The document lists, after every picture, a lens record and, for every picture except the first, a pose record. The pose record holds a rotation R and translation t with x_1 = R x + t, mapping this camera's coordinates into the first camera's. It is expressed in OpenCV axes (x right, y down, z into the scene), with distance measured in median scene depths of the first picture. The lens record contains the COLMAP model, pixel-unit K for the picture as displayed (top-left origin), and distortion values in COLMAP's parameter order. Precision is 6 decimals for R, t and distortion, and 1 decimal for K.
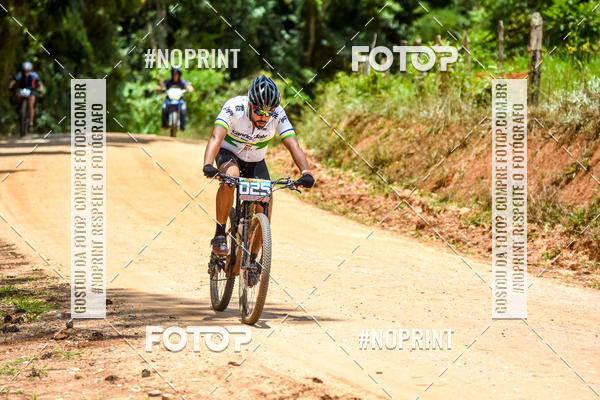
lens RADIAL K [[3351.9, 0, 299.4], [0, 3351.9, 159.1], [0, 0, 1]] dist [0.422856, 3.668945]
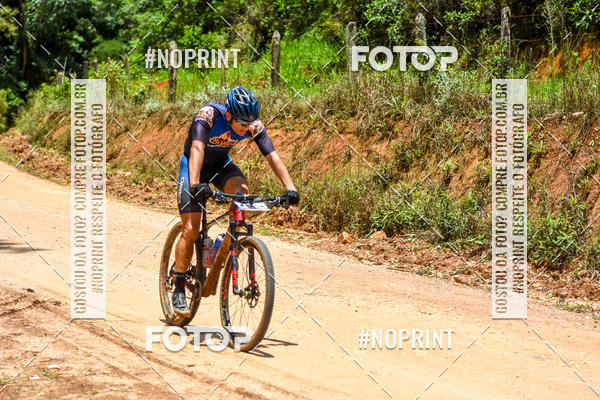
lens RADIAL K [[3832.6, 0, 300.0], [0, 3832.6, 200.0], [0, 0, 1]] dist [0.125556, -13.335893]
pose [[0.994281, -0.023986, 0.104069, -0.053125], [0.021510, 0.999460, 0.024857, -0.013940], [-0.104609, -0.022476, 0.994259, -0.711086]]
